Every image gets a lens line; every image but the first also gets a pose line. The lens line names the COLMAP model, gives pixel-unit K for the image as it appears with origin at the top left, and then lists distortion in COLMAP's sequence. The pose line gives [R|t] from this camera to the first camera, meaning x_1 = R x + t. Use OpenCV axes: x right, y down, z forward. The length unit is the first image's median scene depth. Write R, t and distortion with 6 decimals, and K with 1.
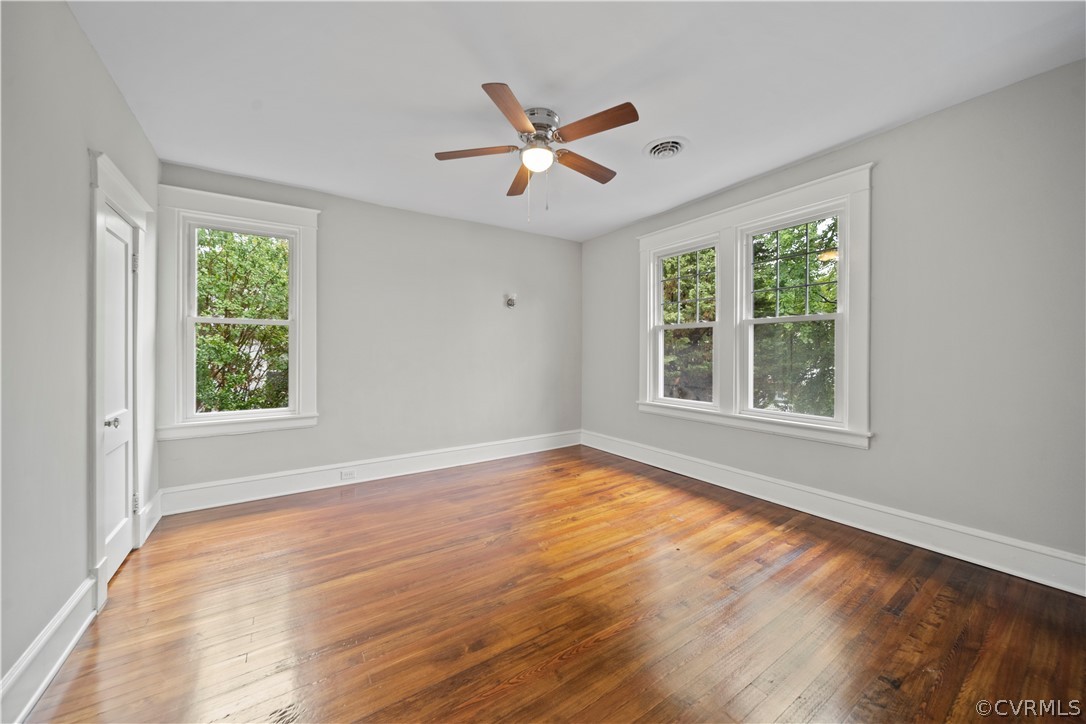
lens RADIAL K [[386.5, 0, 537.7], [0, 386.5, 356.1], [0, 0, 1]] dist [-0.001170, -0.000212]
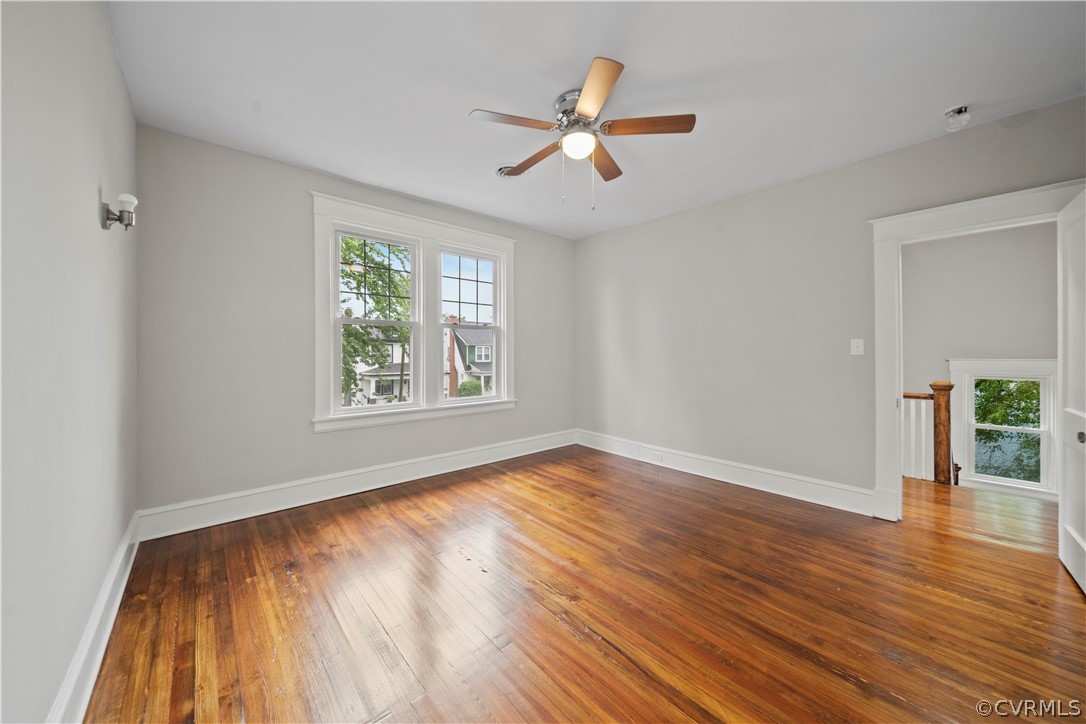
lens RADIAL K [[386.5, 0, 537.7], [0, 386.5, 356.1], [0, 0, 1]] dist [-0.001170, -0.000212]
pose [[-0.128961, -0.010085, 0.991598, -0.886618], [0.010488, 0.999878, 0.011533, -0.009925], [-0.991594, 0.011888, -0.128840, 1.179347]]
